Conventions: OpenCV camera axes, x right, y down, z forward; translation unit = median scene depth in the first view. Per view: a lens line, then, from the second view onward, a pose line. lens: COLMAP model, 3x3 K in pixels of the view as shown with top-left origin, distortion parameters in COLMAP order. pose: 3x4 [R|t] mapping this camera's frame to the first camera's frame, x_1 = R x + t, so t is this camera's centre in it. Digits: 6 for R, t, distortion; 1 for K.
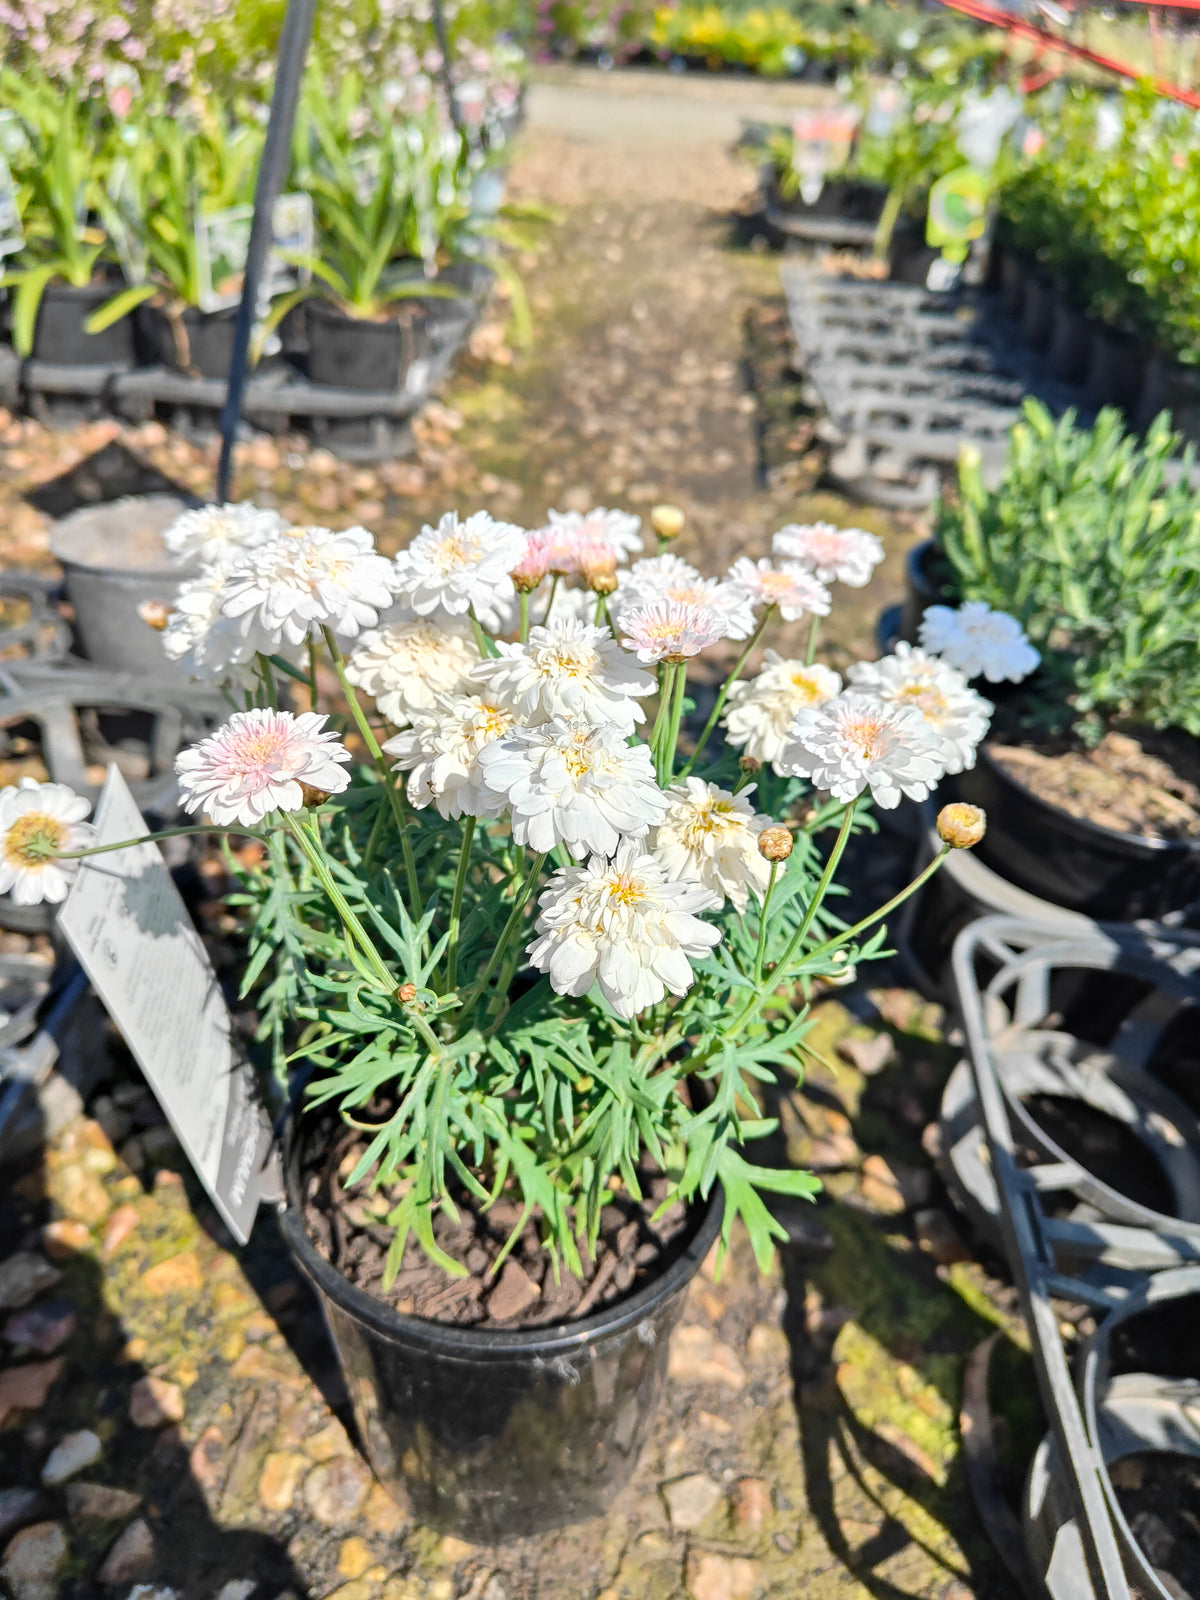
lens RADIAL K [[1178.1, 0, 600.0], [0, 1178.1, 800.0], [0, 0, 1]] dist [-0.029679, 0.012267]
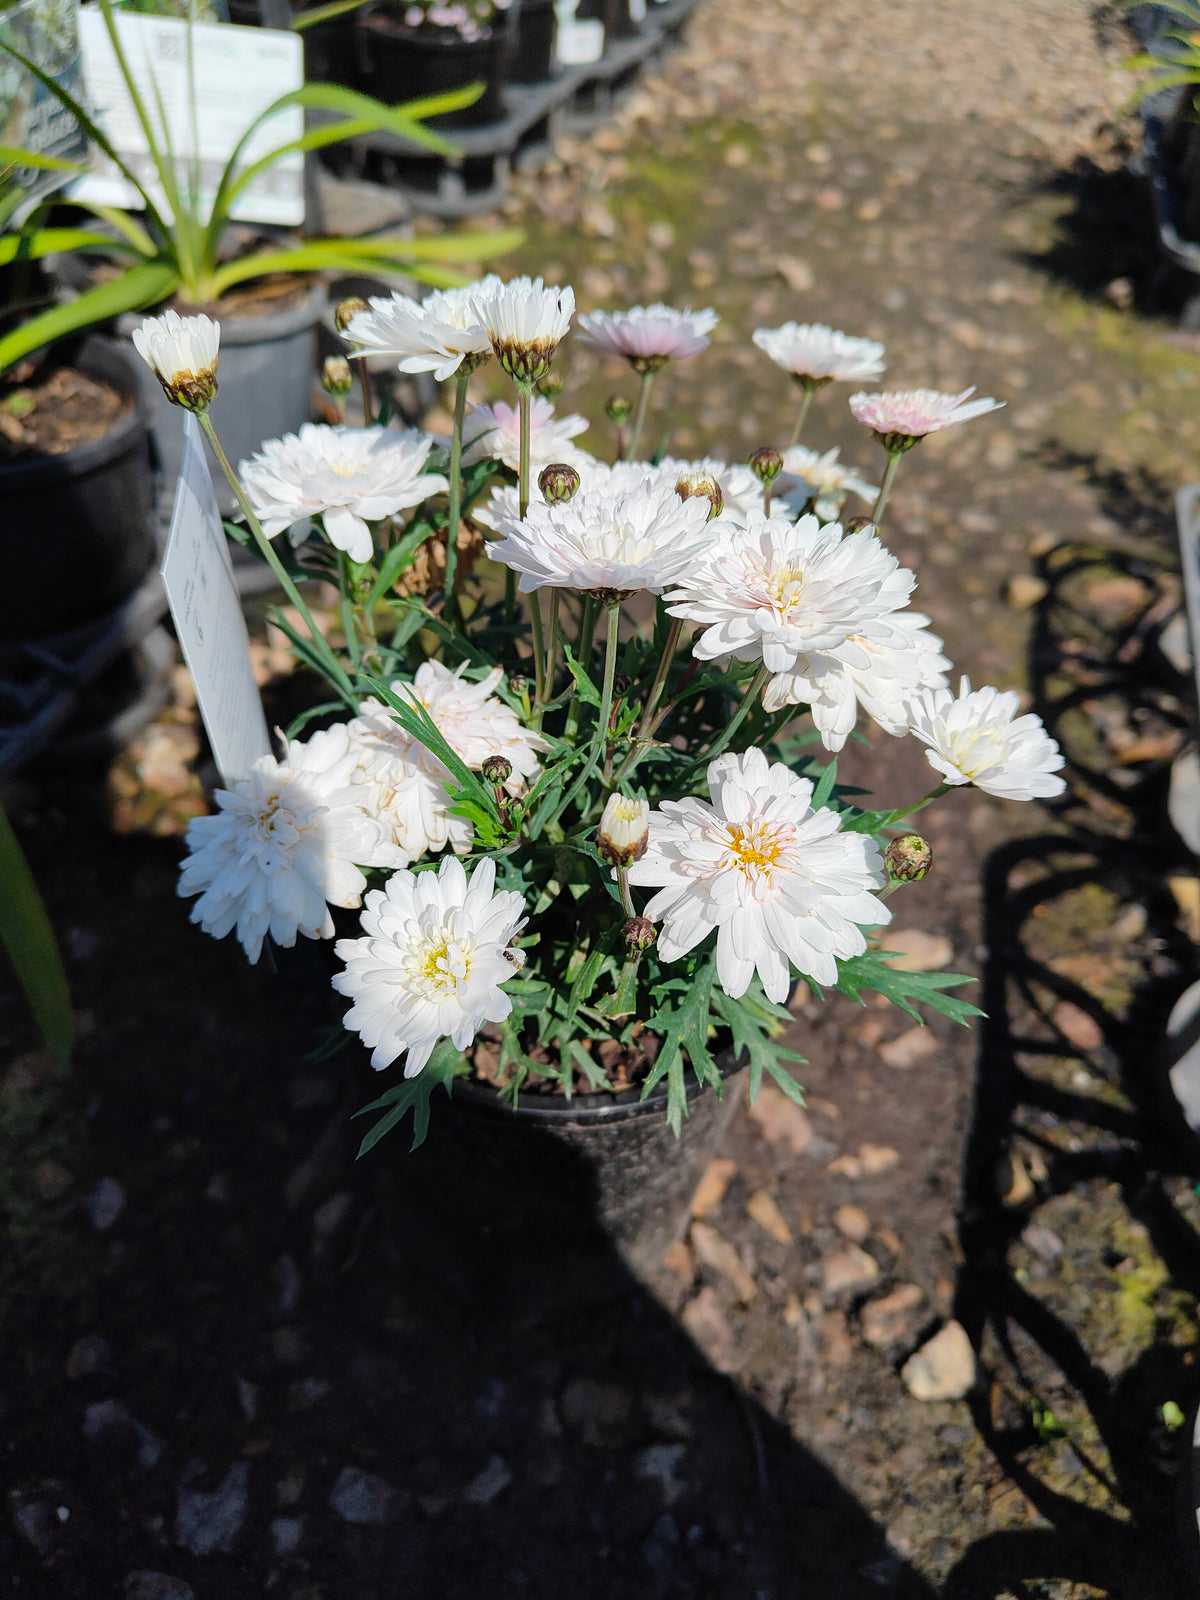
lens RADIAL K [[1175.3, 0, 596.0], [0, 1175.3, 782.0], [0, 0, 1]] dist [-0.020416, 0.007645]
pose [[0.968436, 0.190700, -0.160514, 0.092990], [-0.171424, 0.977040, 0.126519, -0.606884], [0.180956, -0.095010, 0.978891, 0.978943]]
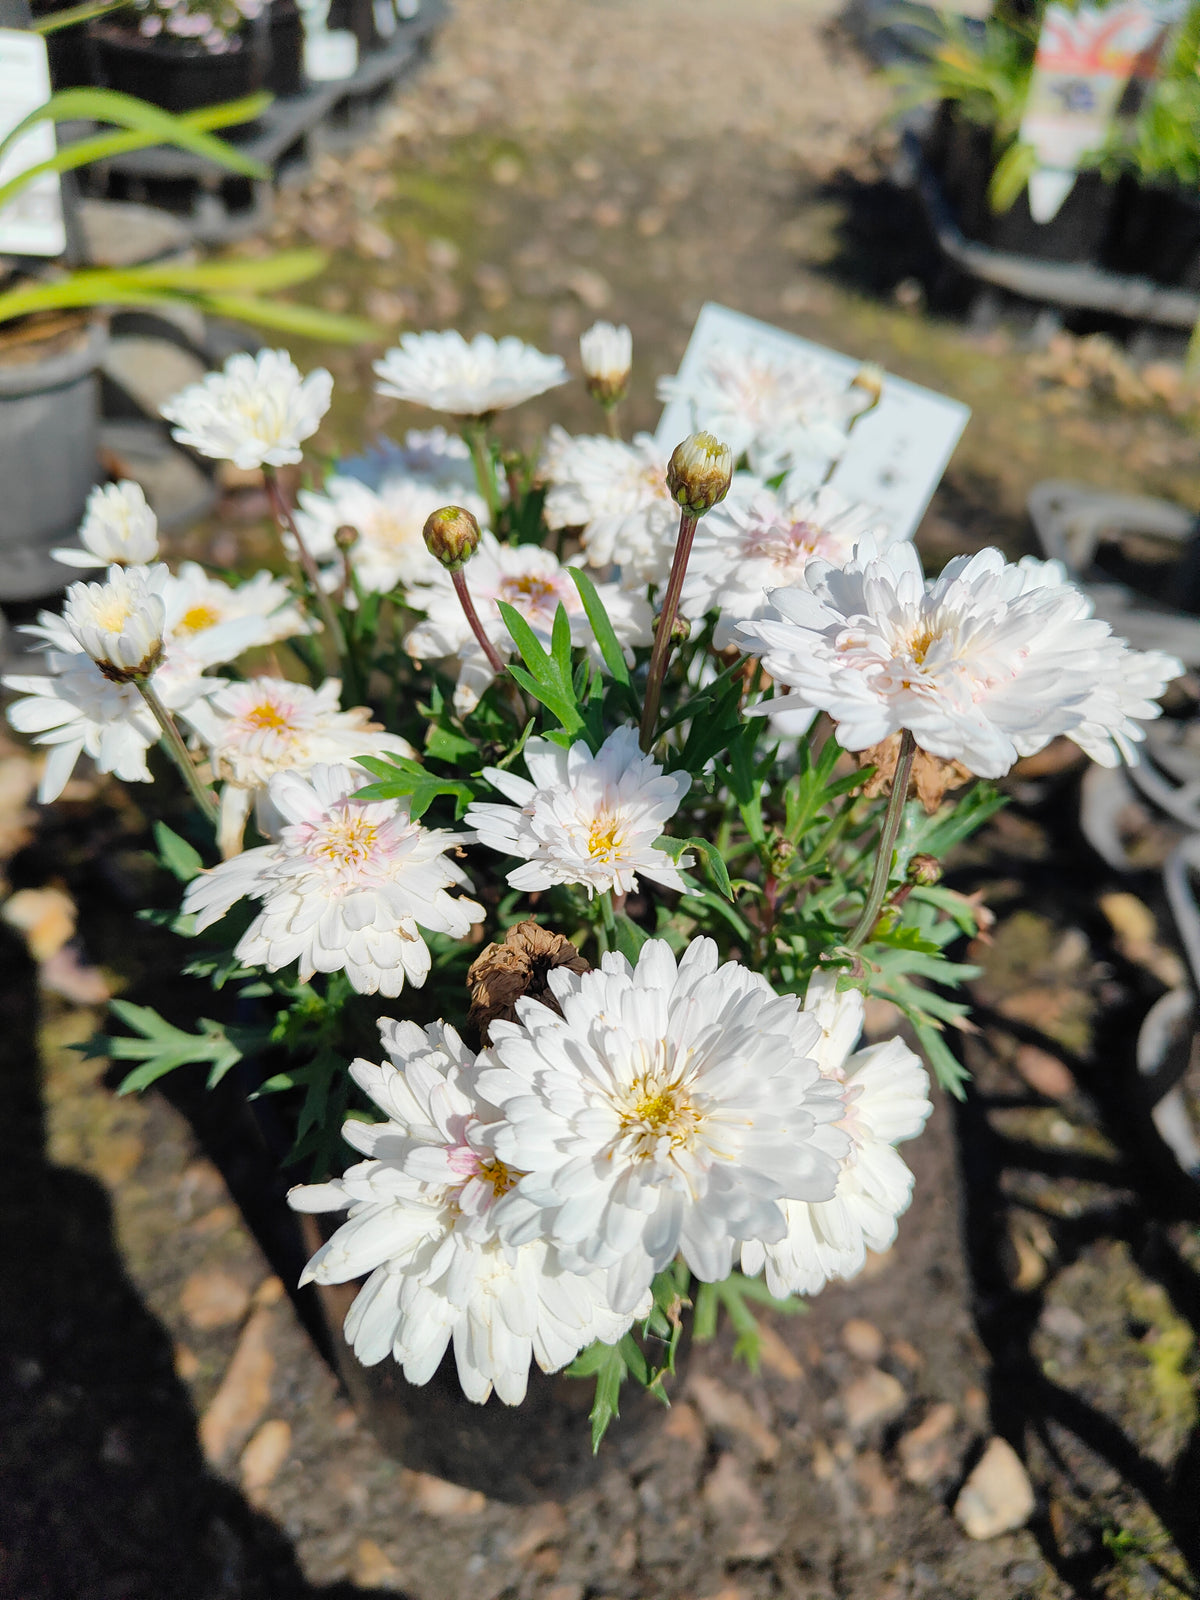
lens RADIAL K [[1195.5, 0, 603.6], [0, 1195.5, 778.5], [0, 0, 1]] dist [-0.031092, 0.008552]
pose [[0.996518, 0.082560, 0.011635, 0.051234], [-0.083240, 0.993127, 0.082275, -0.616205], [-0.004763, -0.082957, 0.996542, 1.020136]]
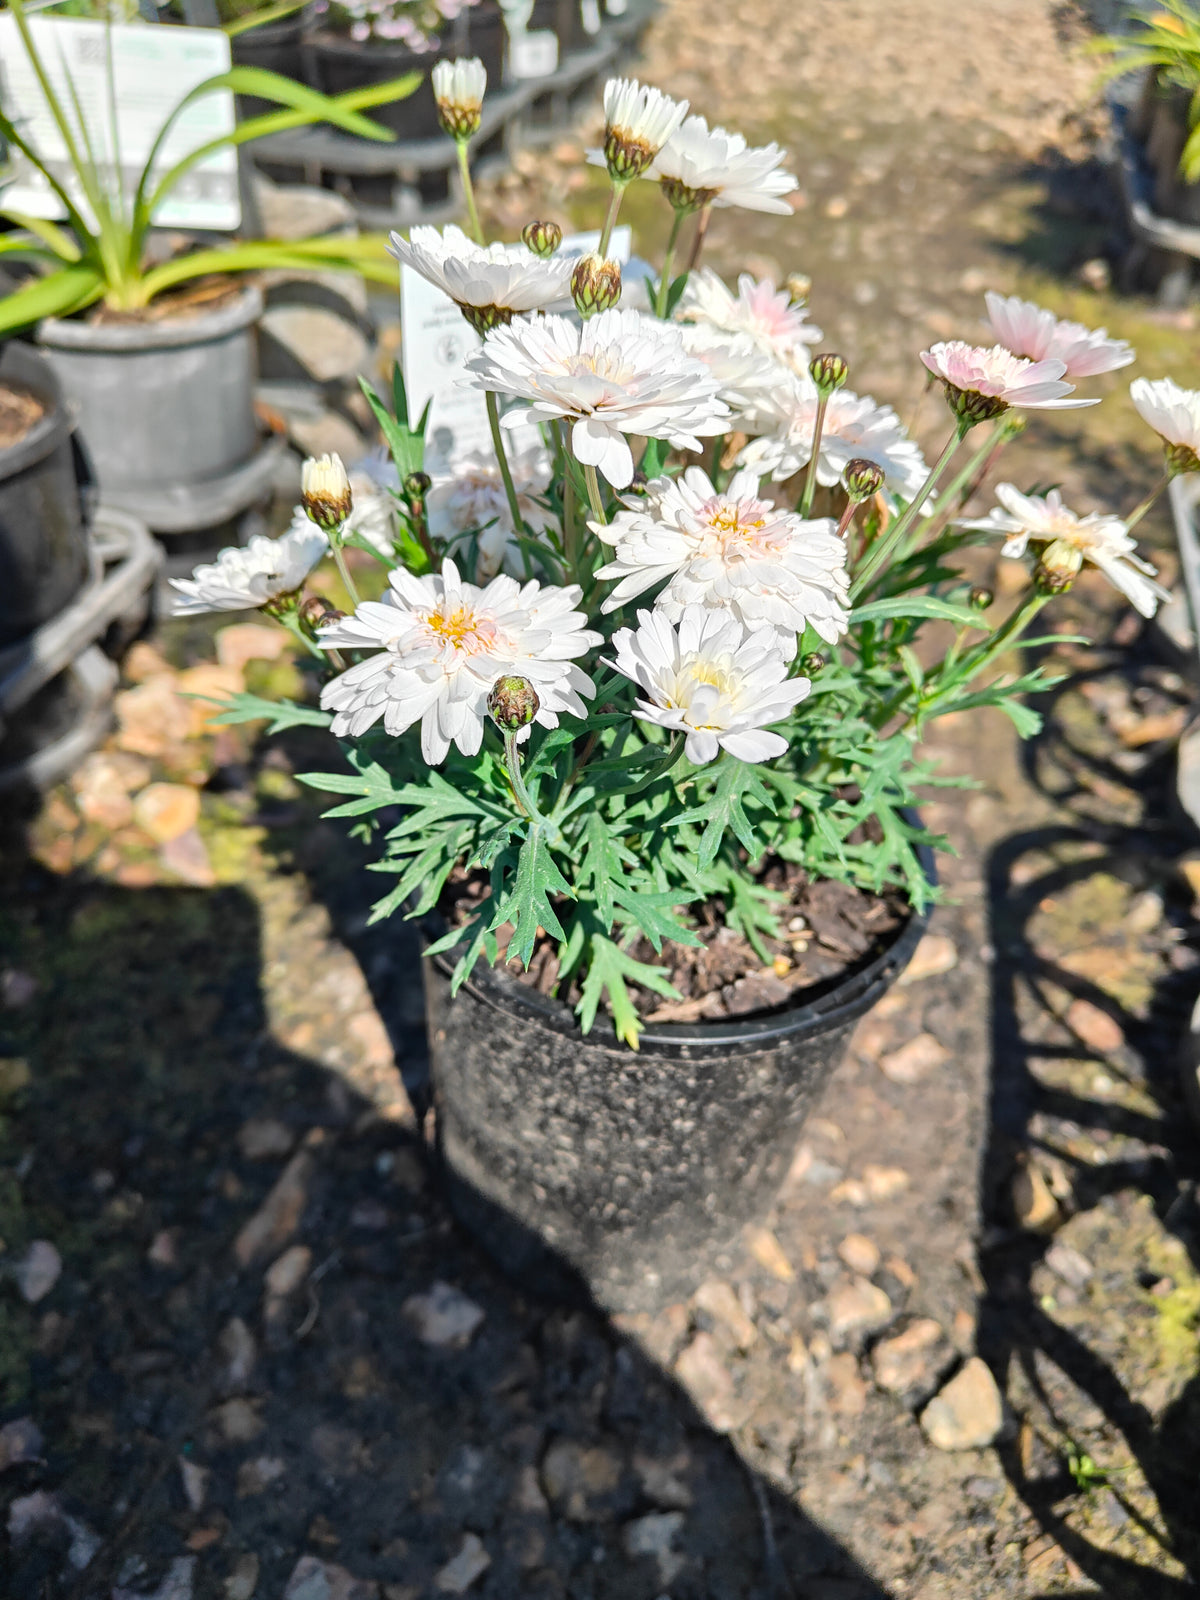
lens RADIAL K [[1183.5, 0, 596.3], [0, 1183.5, 782.3], [0, 0, 1]] dist [-0.021852, 0.005555]
pose [[0.976151, 0.139661, -0.166207, 0.101465], [-0.123943, 0.987085, 0.101500, -0.597365], [0.178236, -0.078479, 0.980853, 1.005586]]
